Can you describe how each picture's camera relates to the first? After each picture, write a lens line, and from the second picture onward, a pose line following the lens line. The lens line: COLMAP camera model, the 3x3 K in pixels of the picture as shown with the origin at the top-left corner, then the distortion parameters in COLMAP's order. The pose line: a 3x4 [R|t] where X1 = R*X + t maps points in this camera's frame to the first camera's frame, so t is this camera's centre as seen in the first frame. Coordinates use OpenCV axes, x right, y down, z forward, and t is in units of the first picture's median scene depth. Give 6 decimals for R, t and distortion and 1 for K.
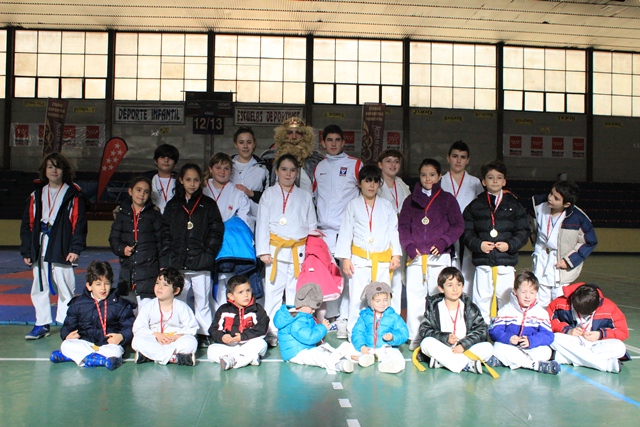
lens RADIAL K [[621.4, 0, 320.0], [0, 621.4, 213.5], [0, 0, 1]] dist [-0.127507, 0.134739]
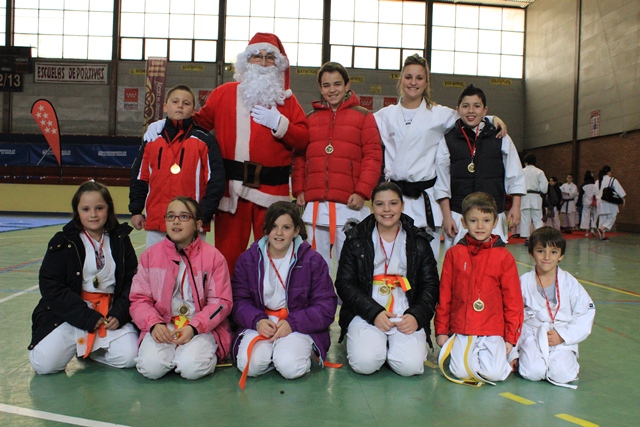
lens RADIAL K [[656.9, 0, 320.0], [0, 656.9, 213.5], [0, 0, 1]] dist [-0.142018, 0.175487]
pose [[0.999800, 0.016137, -0.011773, 0.311996], [-0.015587, 0.998849, 0.045370, 0.005979], [0.012492, -0.045177, 0.998901, 0.019801]]
